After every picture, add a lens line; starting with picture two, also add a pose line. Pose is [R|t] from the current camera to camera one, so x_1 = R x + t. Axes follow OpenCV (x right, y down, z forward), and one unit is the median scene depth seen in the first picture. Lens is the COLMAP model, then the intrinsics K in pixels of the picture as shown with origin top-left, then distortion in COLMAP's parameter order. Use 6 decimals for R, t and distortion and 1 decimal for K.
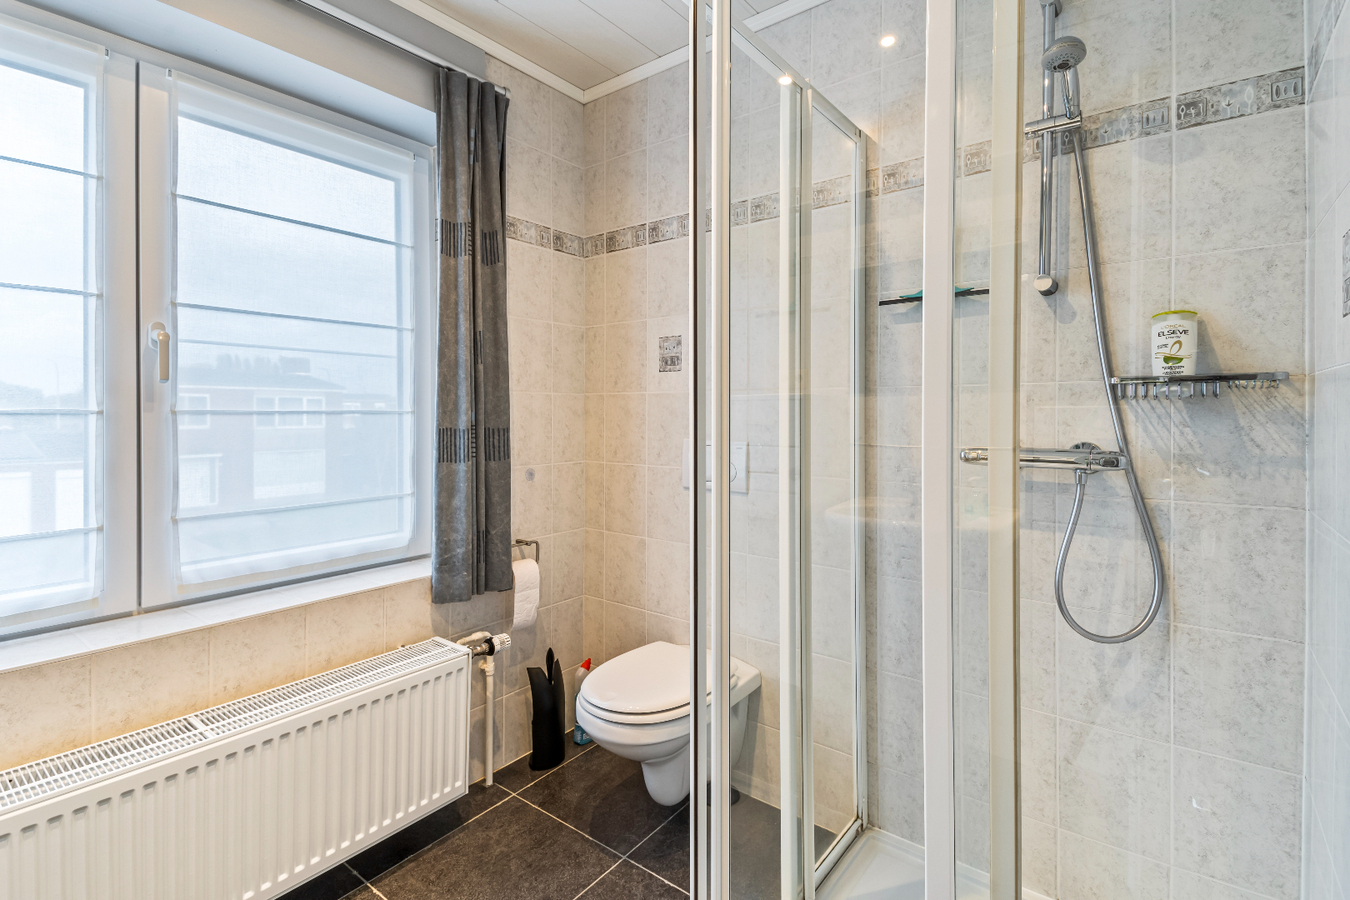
lens RADIAL K [[653.3, 0, 675.8], [0, 653.3, 447.5], [0, 0, 1]] dist [0.030258, -0.000366]
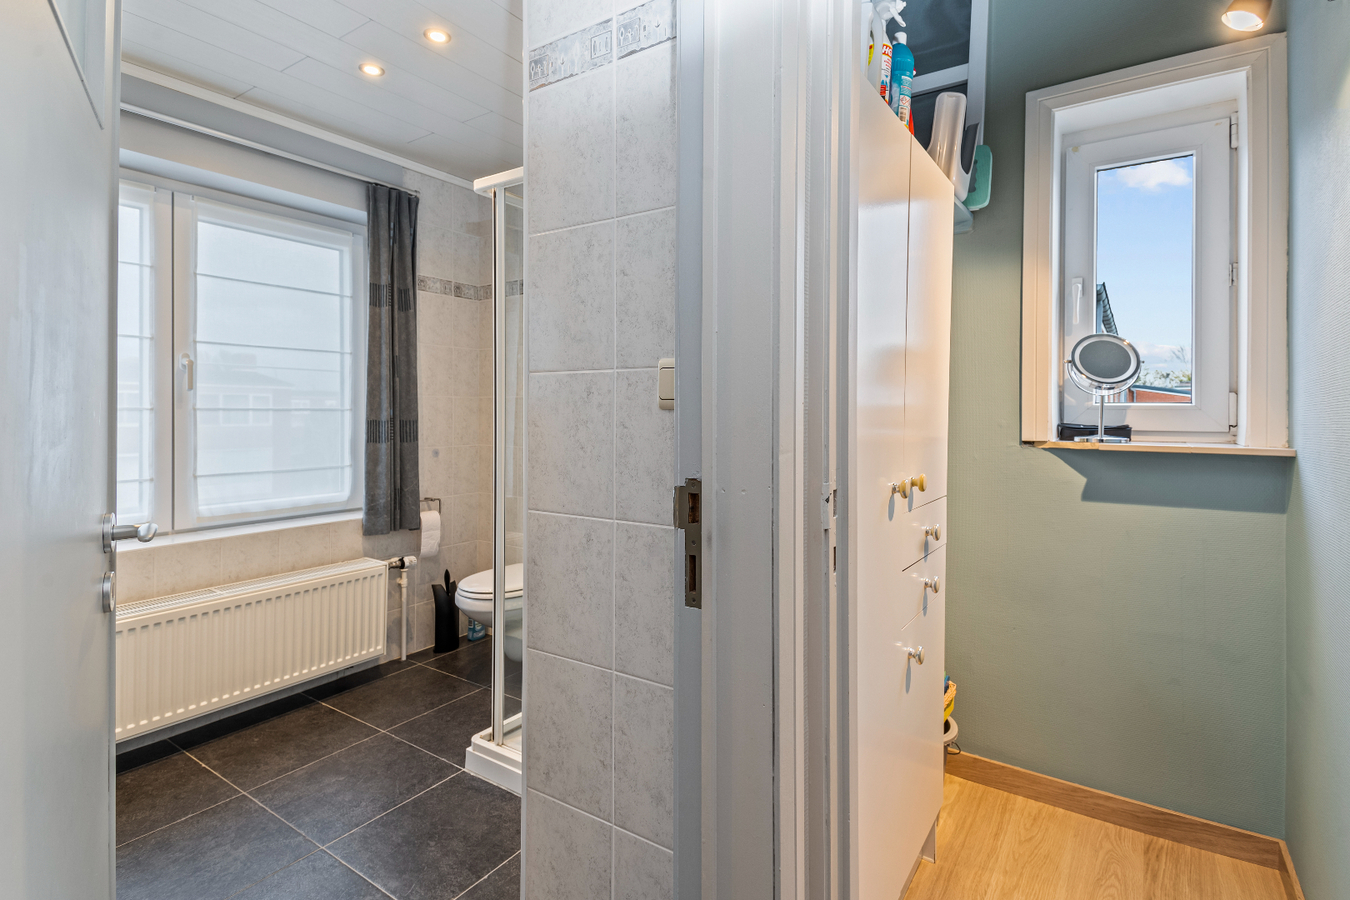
lens RADIAL K [[653.3, 0, 675.5], [0, 653.3, 440.4], [0, 0, 1]] dist [0.030258, -0.000366]
pose [[0.998217, -0.000259, 0.059690, 0.244958], [0.000756, 0.999965, -0.008311, 0.029235], [-0.059685, 0.008342, 0.998182, -0.530798]]
